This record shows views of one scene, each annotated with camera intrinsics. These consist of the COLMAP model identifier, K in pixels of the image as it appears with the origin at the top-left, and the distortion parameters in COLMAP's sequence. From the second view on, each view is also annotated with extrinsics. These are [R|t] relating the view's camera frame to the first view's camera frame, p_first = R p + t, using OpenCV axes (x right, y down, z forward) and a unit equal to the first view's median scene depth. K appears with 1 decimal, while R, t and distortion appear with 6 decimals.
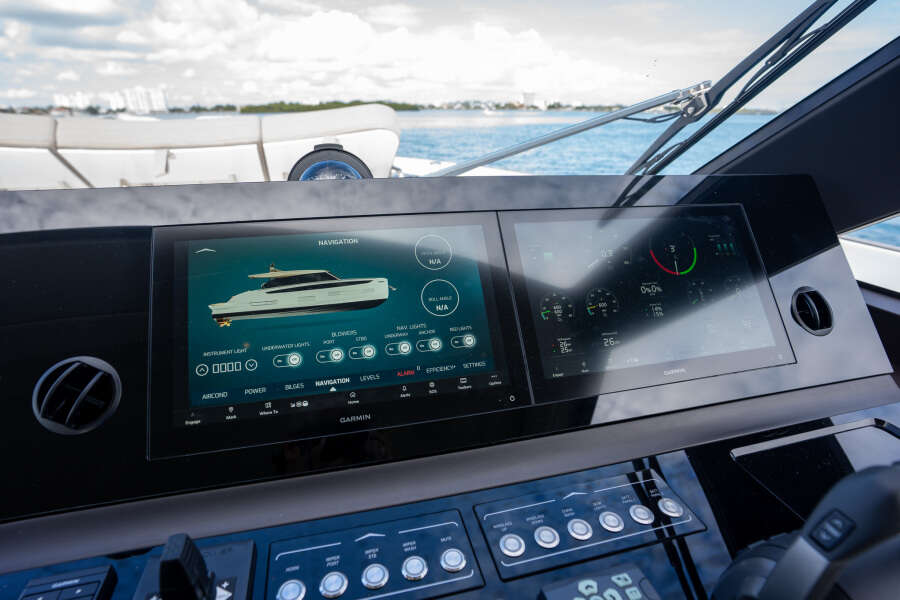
lens RADIAL K [[461.9, 0, 458.3], [0, 461.9, 299.1], [0, 0, 1]] dist [-0.059367, 0.000152]
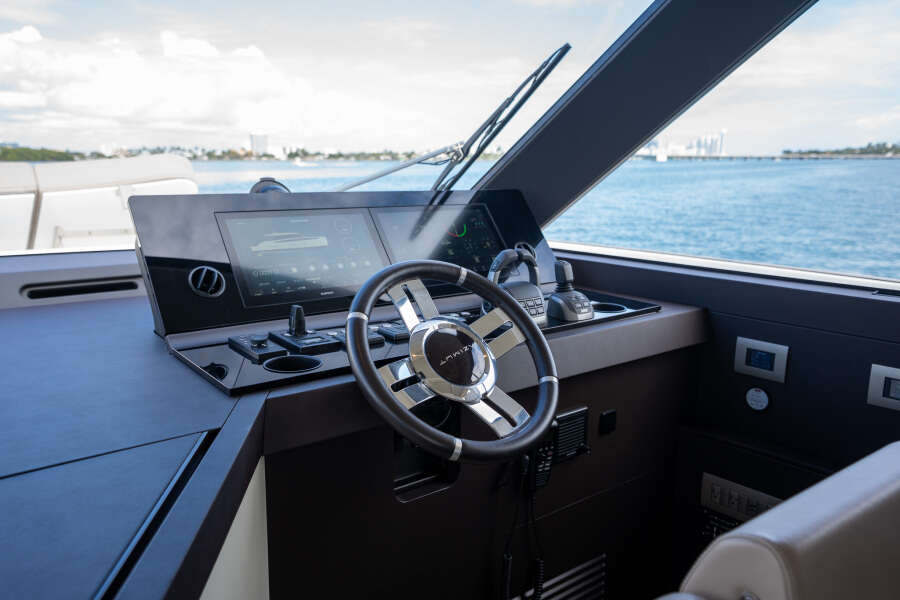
lens RADIAL K [[715.2, 0, 450.0], [0, 715.2, 300.0], [0, 0, 1]] dist [-0.006174, 0.090599]
pose [[0.920742, -0.078308, 0.382234, -0.375020], [0.152431, 0.973992, -0.167641, 0.359489], [-0.359165, 0.212618, 0.908732, -0.865552]]
